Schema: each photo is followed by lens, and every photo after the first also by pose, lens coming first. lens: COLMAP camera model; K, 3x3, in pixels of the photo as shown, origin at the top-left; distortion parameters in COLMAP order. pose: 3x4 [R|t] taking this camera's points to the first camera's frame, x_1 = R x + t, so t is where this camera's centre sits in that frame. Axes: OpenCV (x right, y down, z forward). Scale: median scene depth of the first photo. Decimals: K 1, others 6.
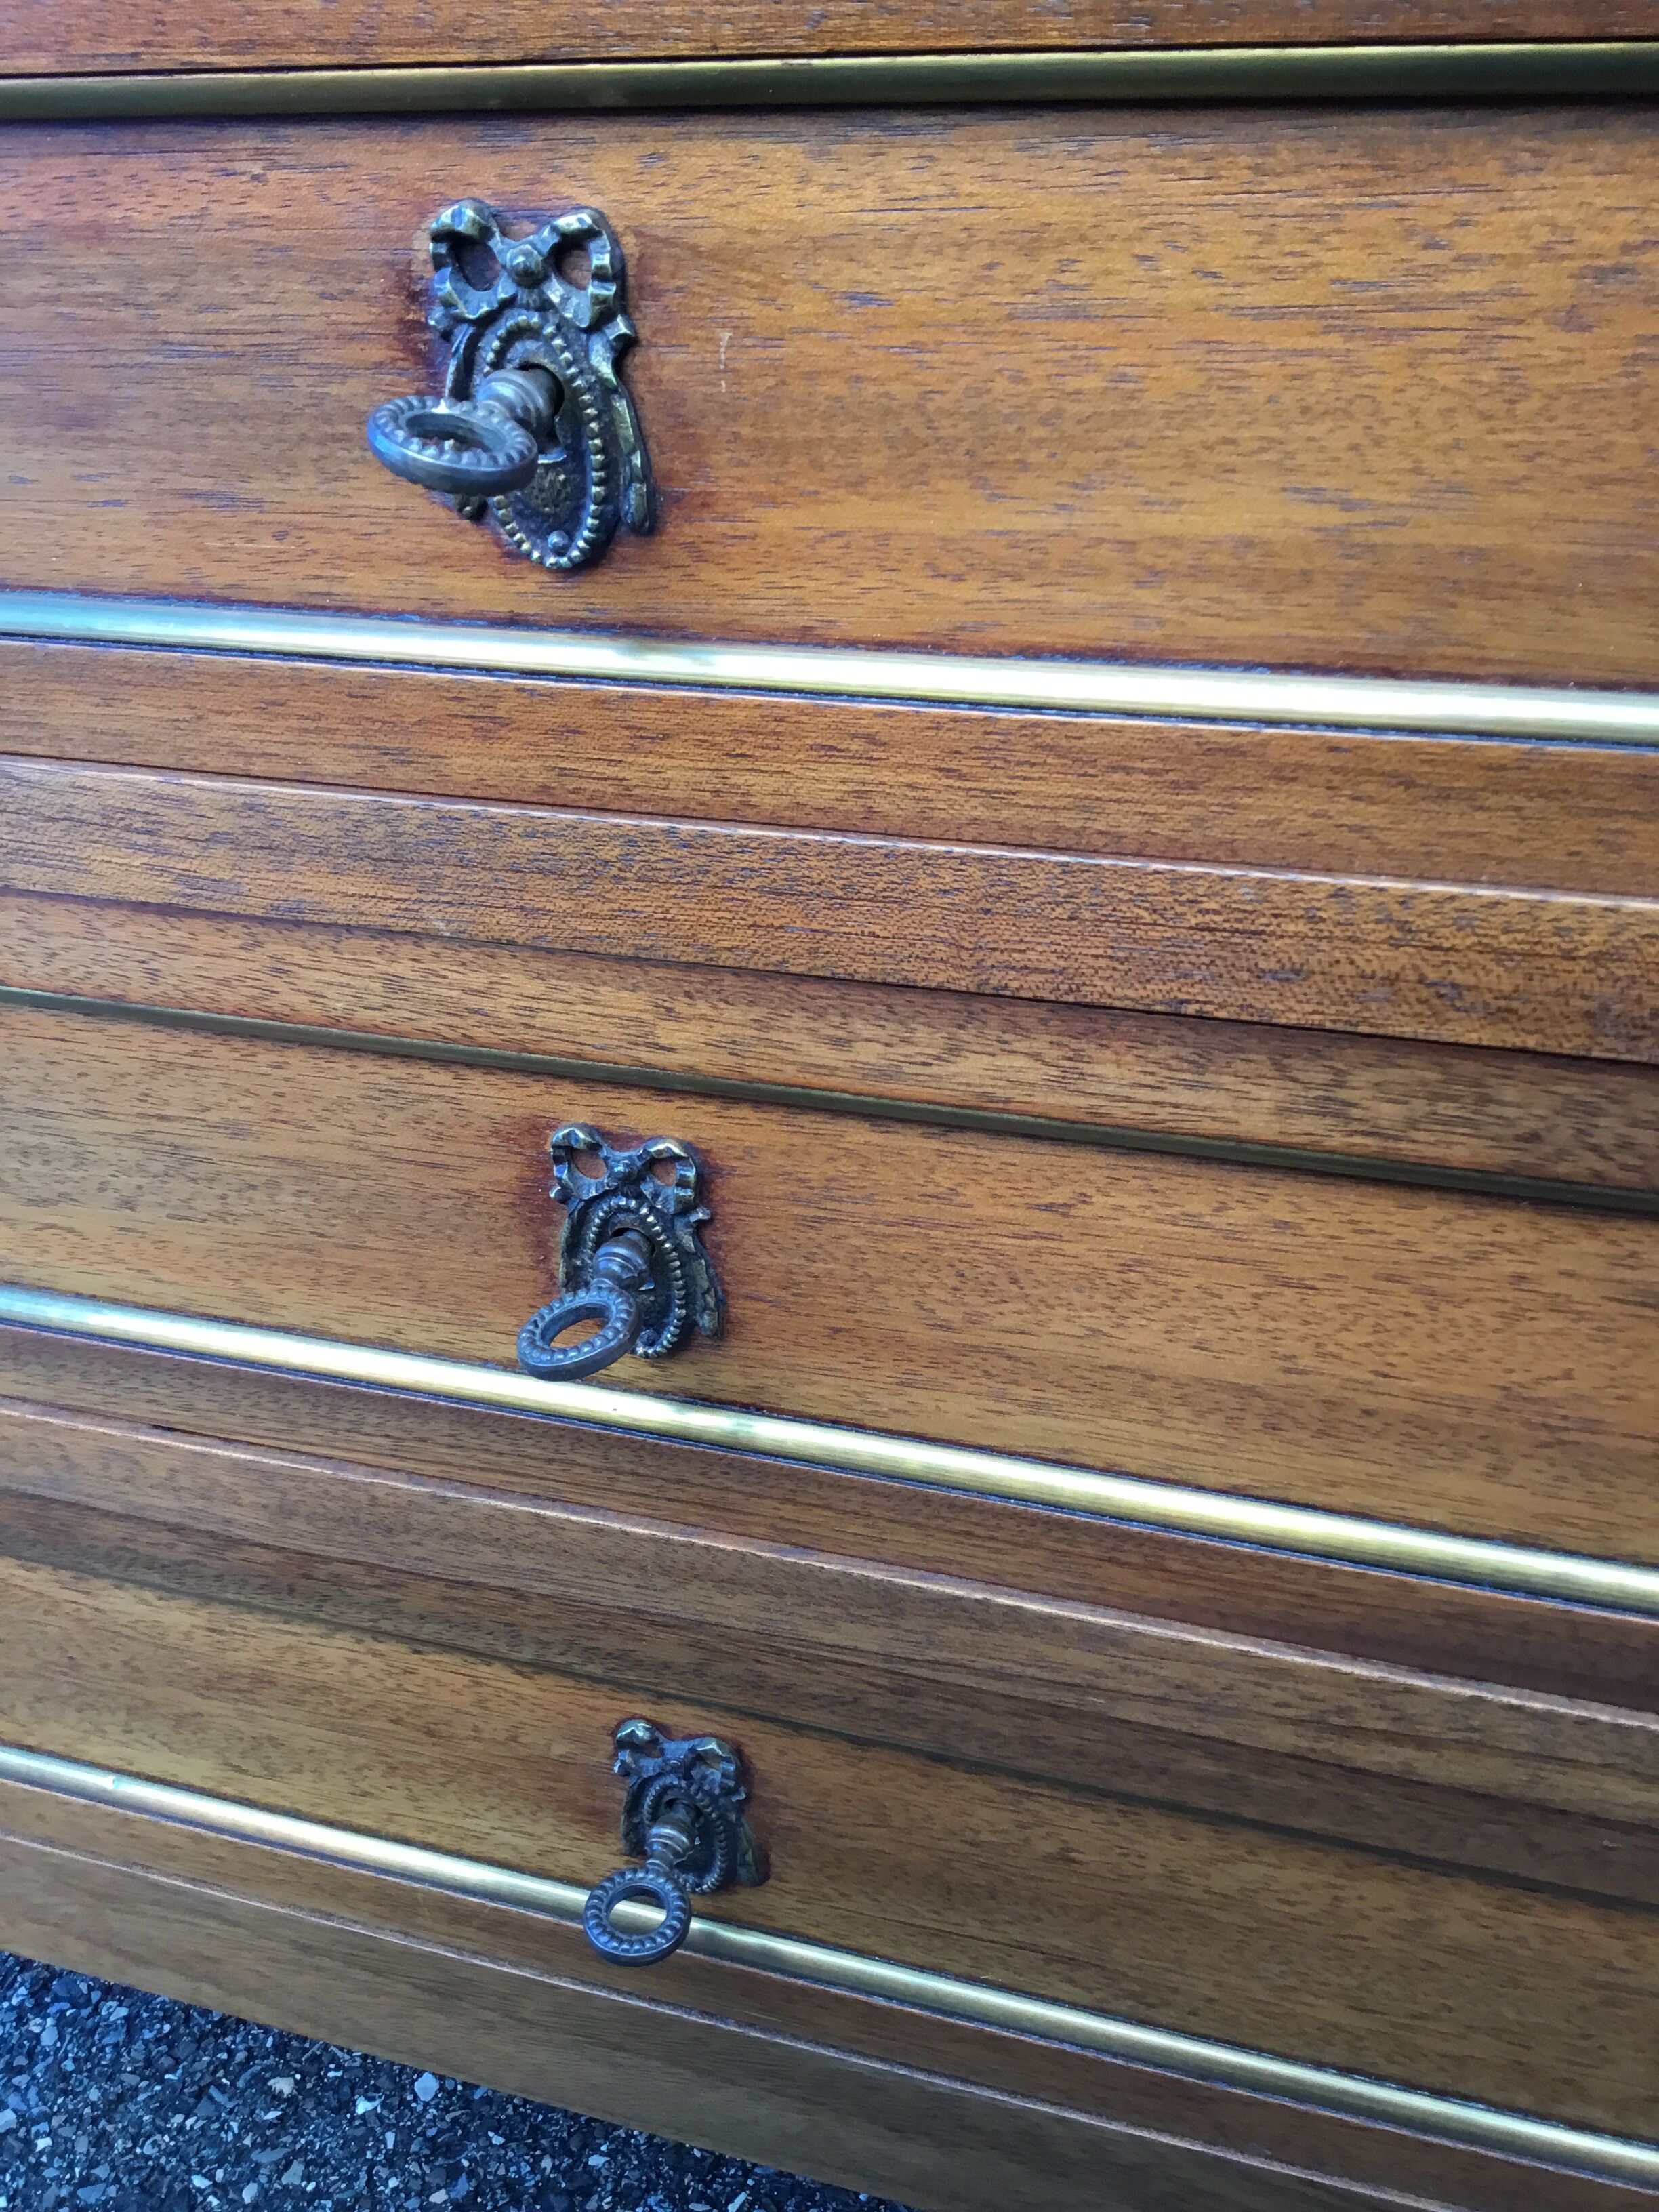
lens RADIAL K [[2001.5, 0, 829.5], [0, 2001.5, 1106.0], [0, 0, 1]] dist [0.077632, -0.137874]
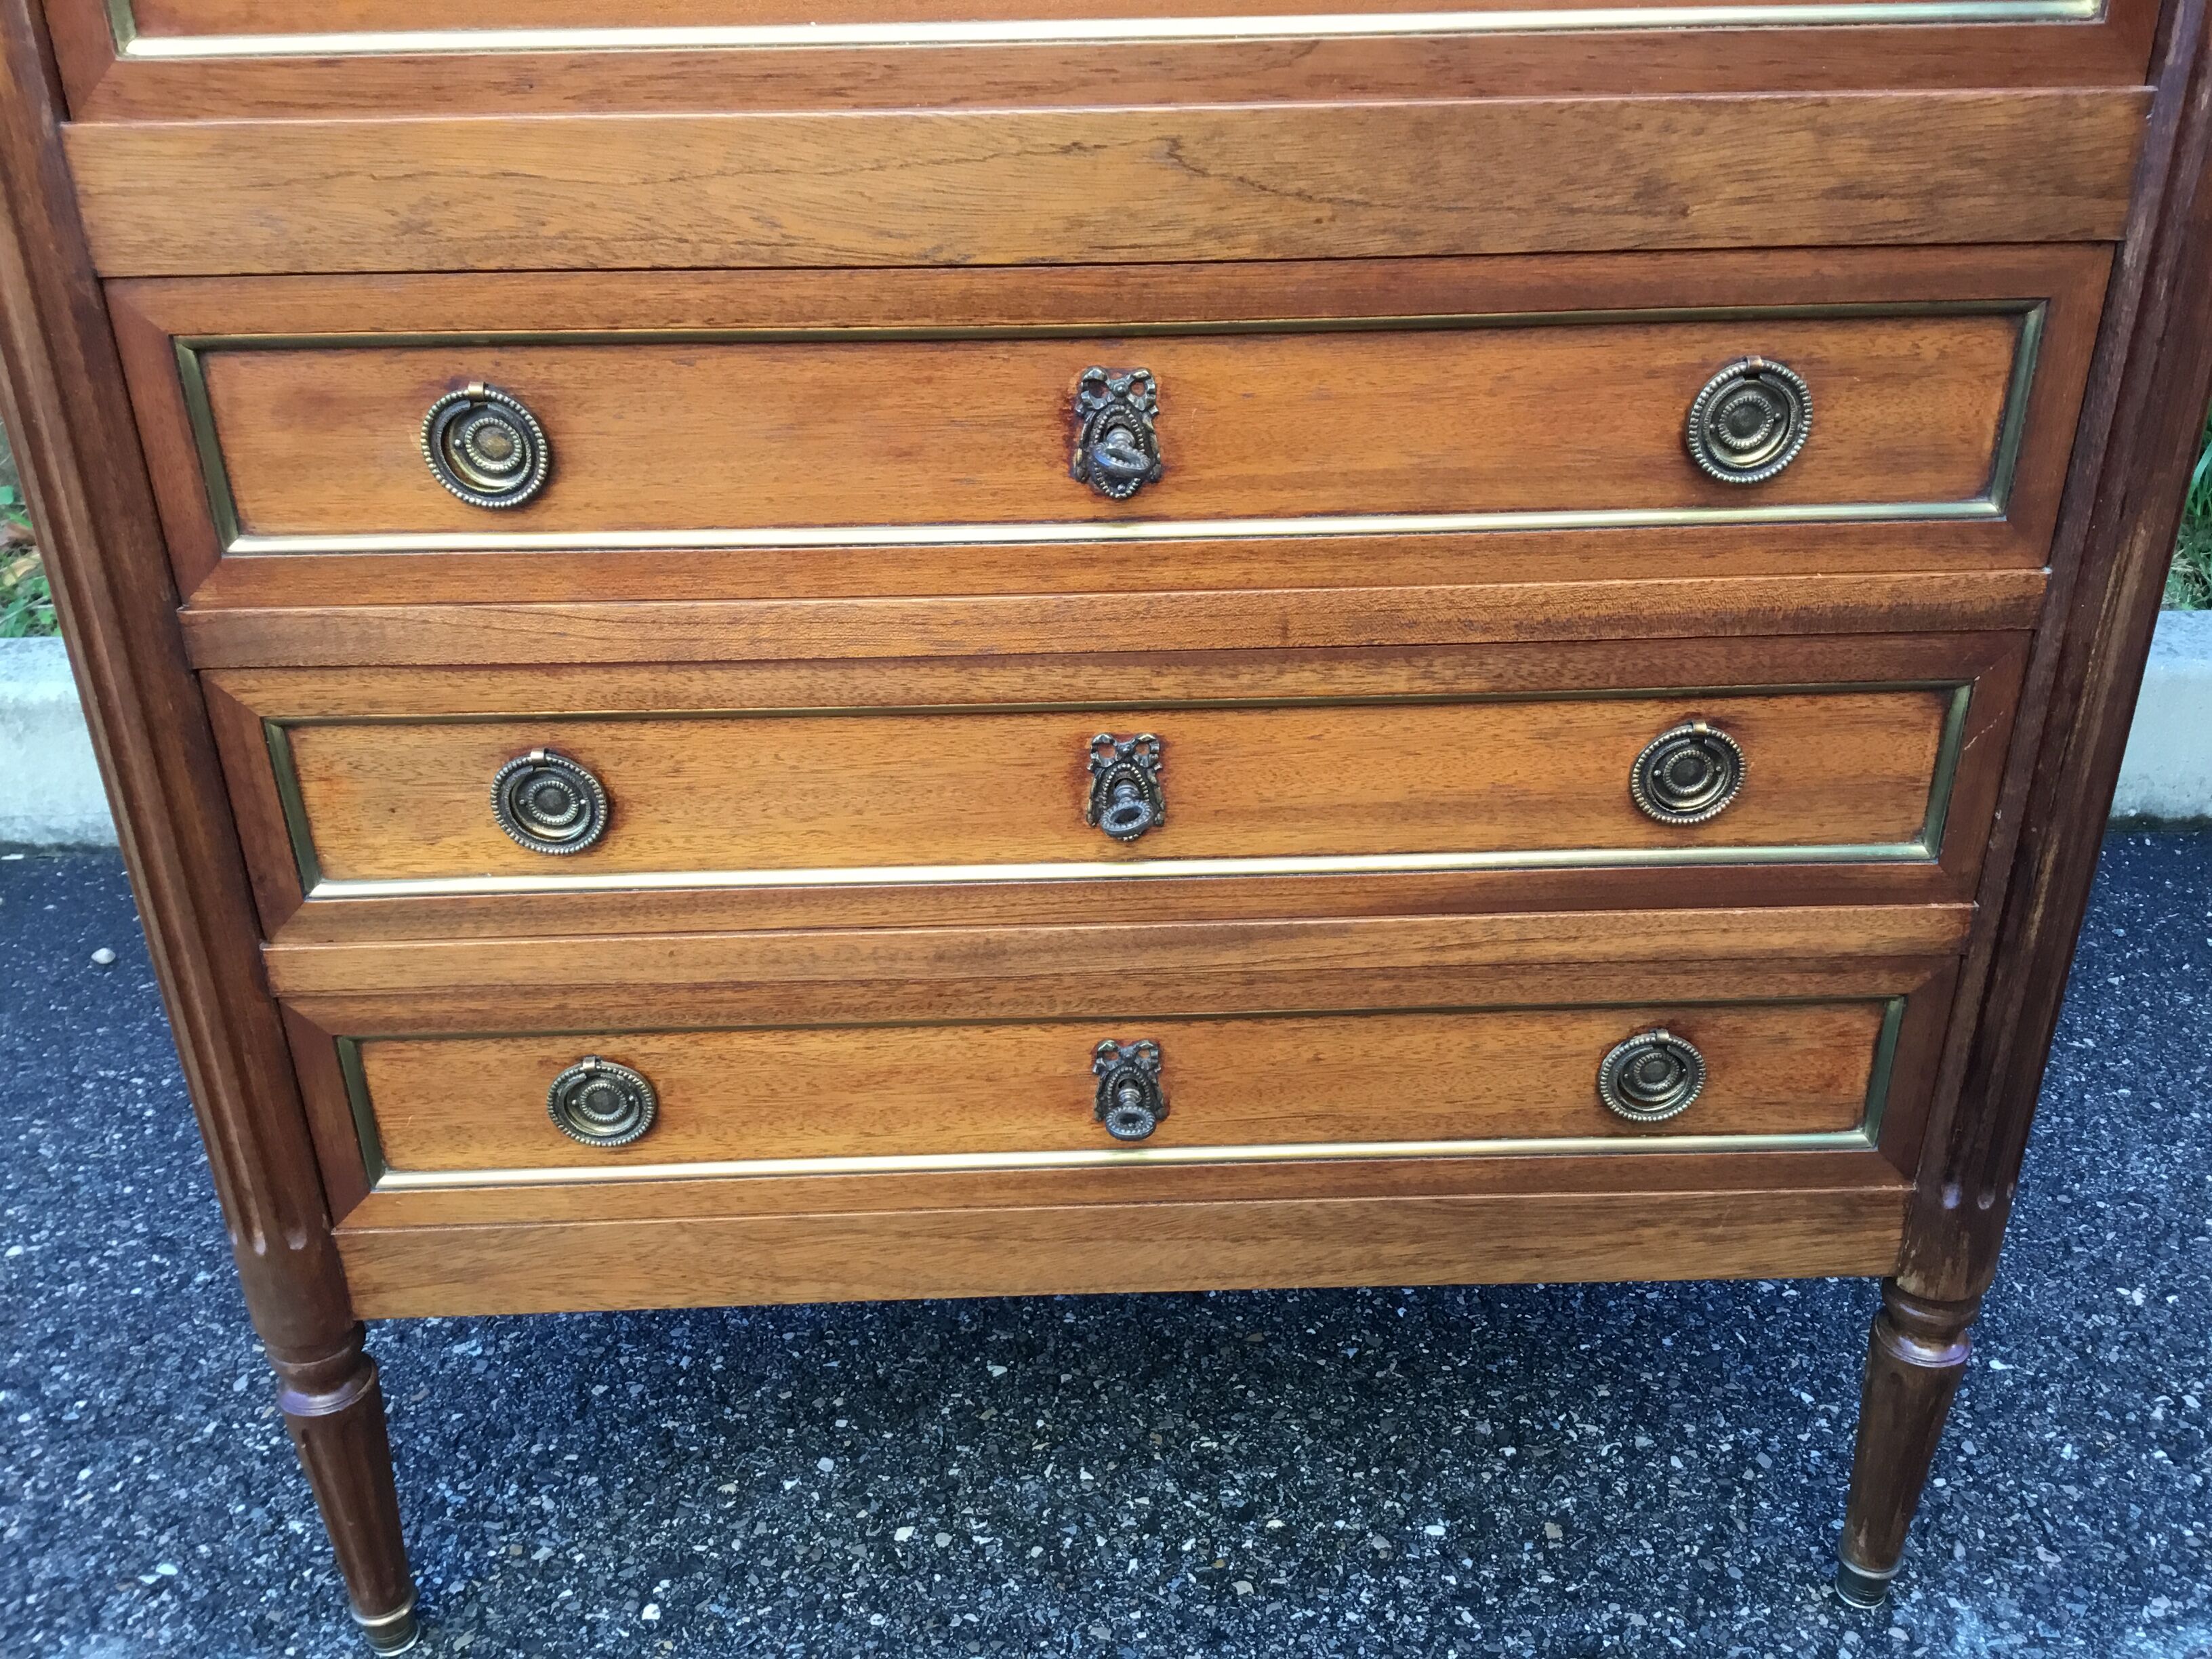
lens RADIAL K [[2021.4, 0, 1141.4], [0, 2021.4, 813.2], [0, 0, 1]] dist [0.071097, -0.132470]
pose [[0.943822, -0.127908, 0.304697, -0.391757], [0.145641, 0.988679, -0.036100, 0.092447], [-0.296630, 0.078448, 0.951765, -0.586011]]
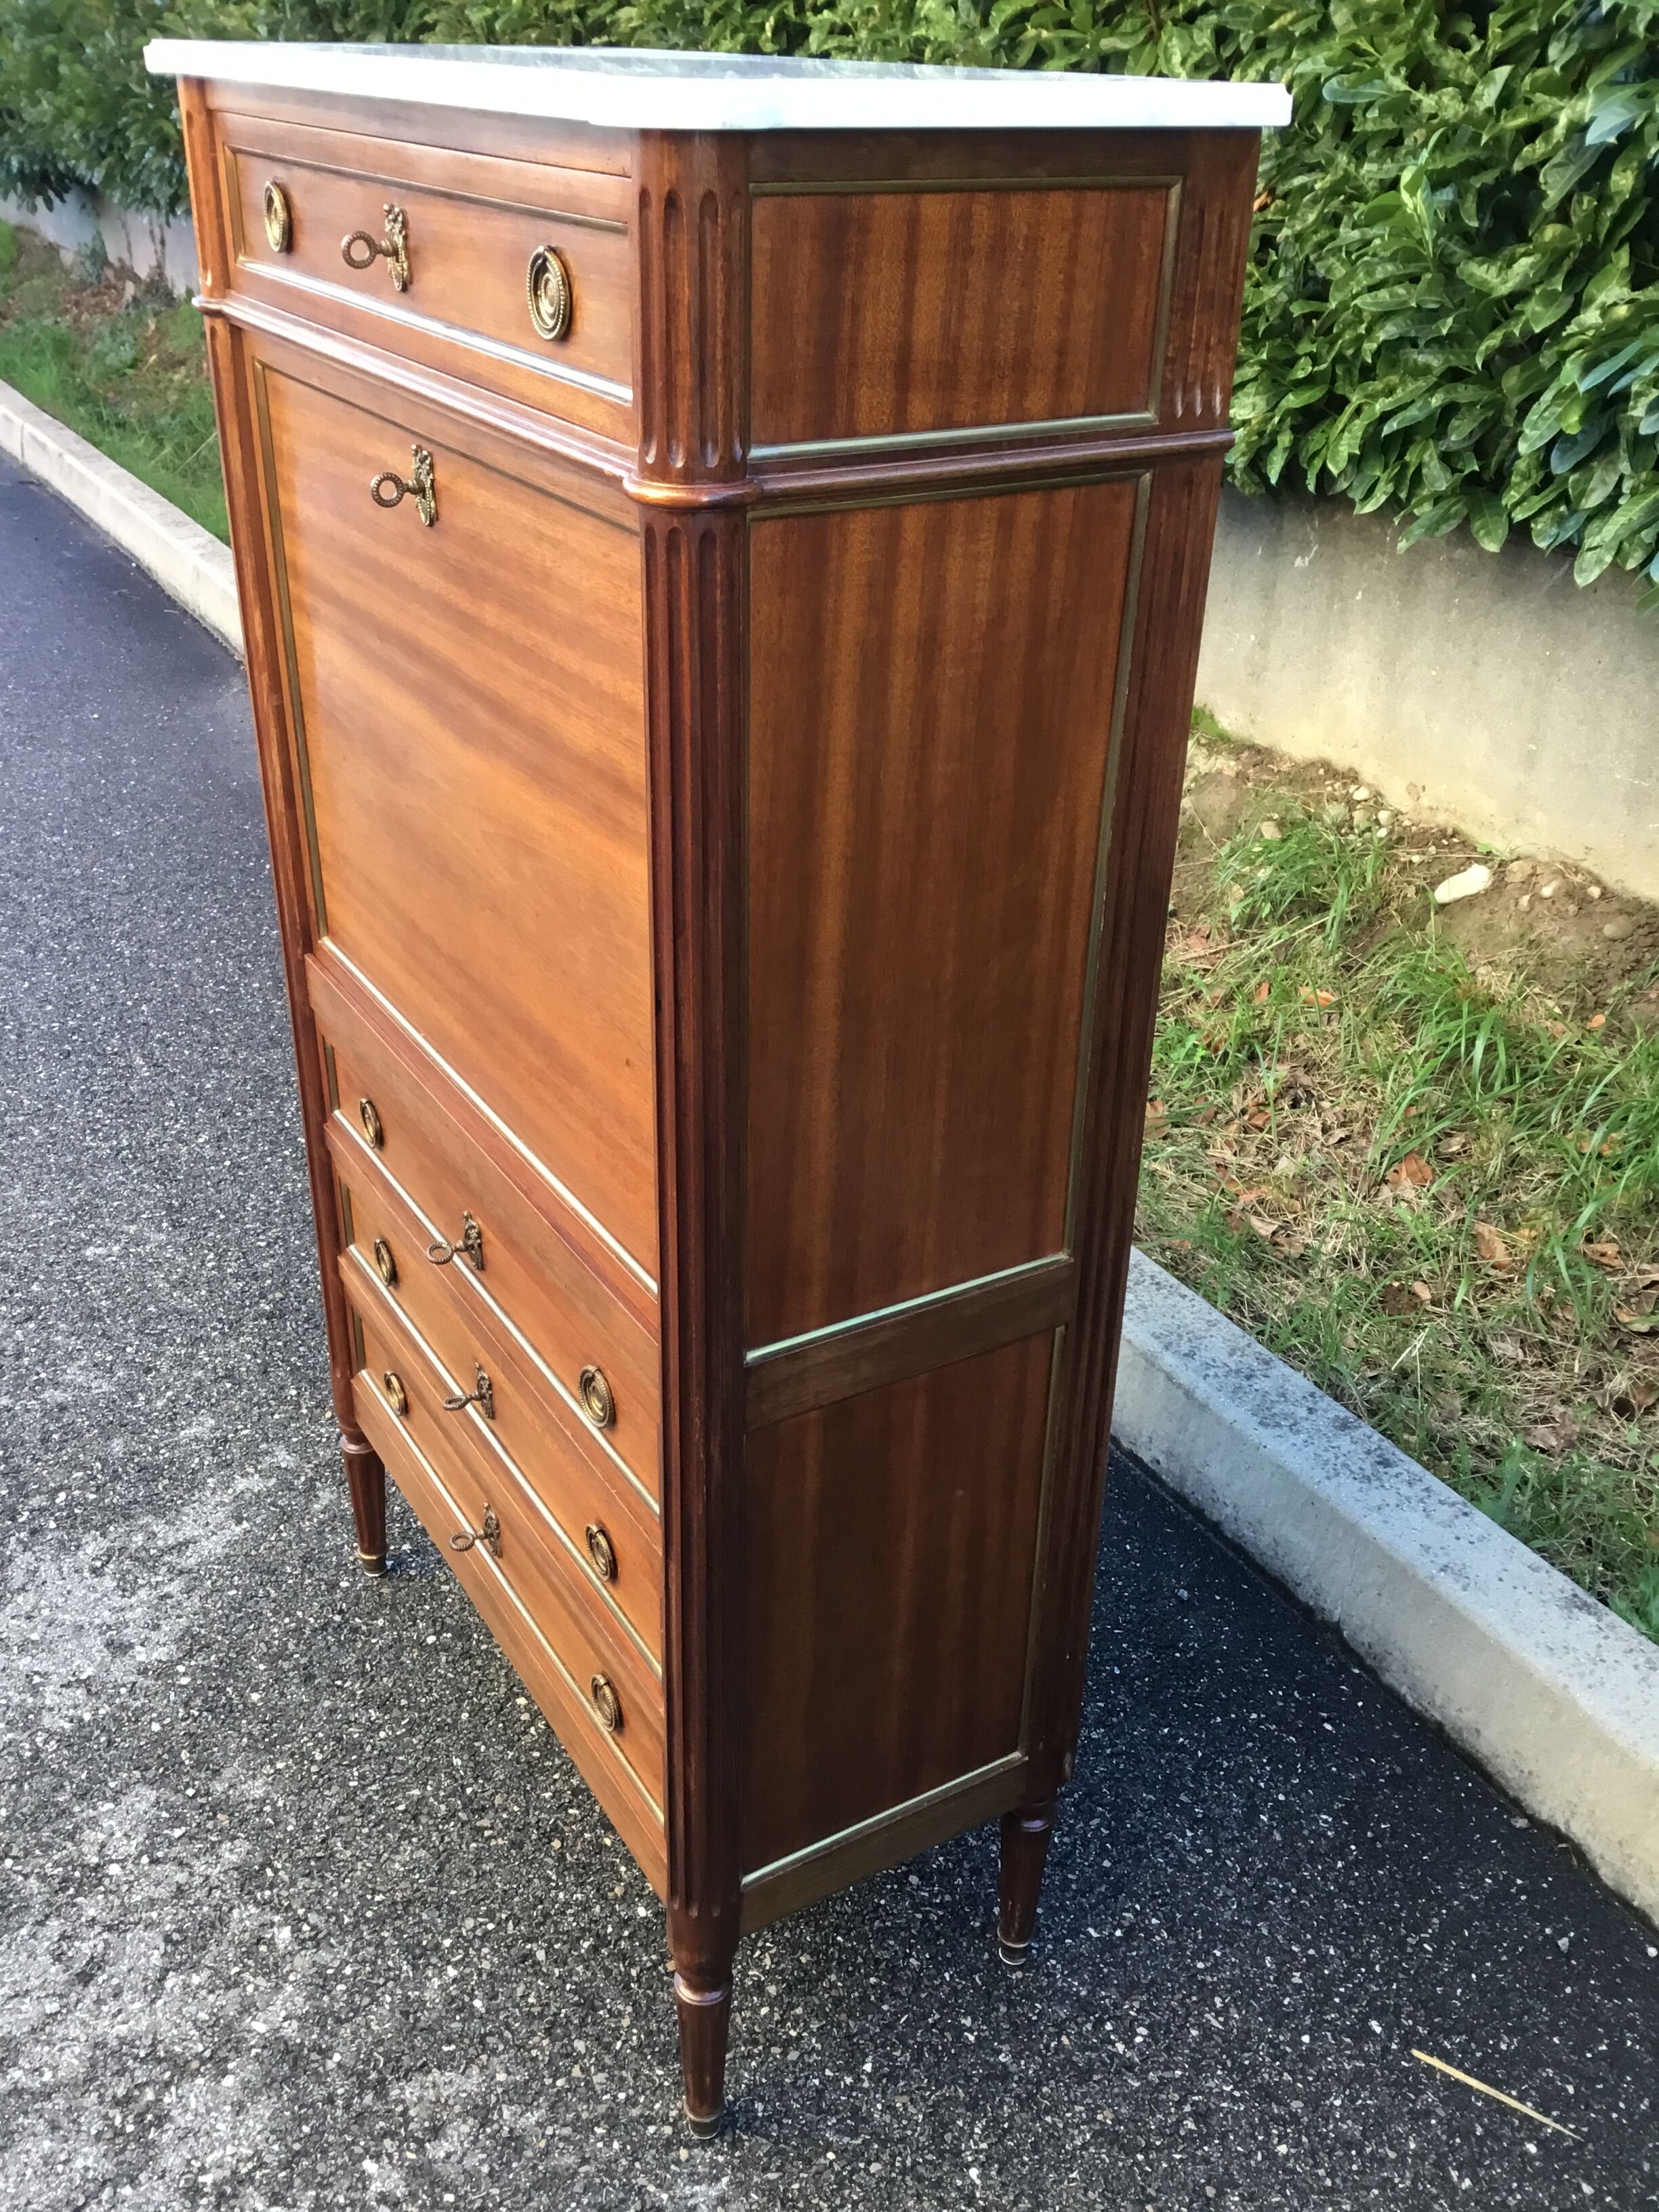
lens RADIAL K [[2021.4, 0, 807.7], [0, 2021.4, 1118.4], [0, 0, 1]] dist [0.071097, -0.132470]
pose [[0.744891, 0.363179, -0.559676, 1.406422], [-0.379872, 0.920480, 0.091724, -0.603152], [0.548483, 0.144281, 0.823619, -1.250029]]
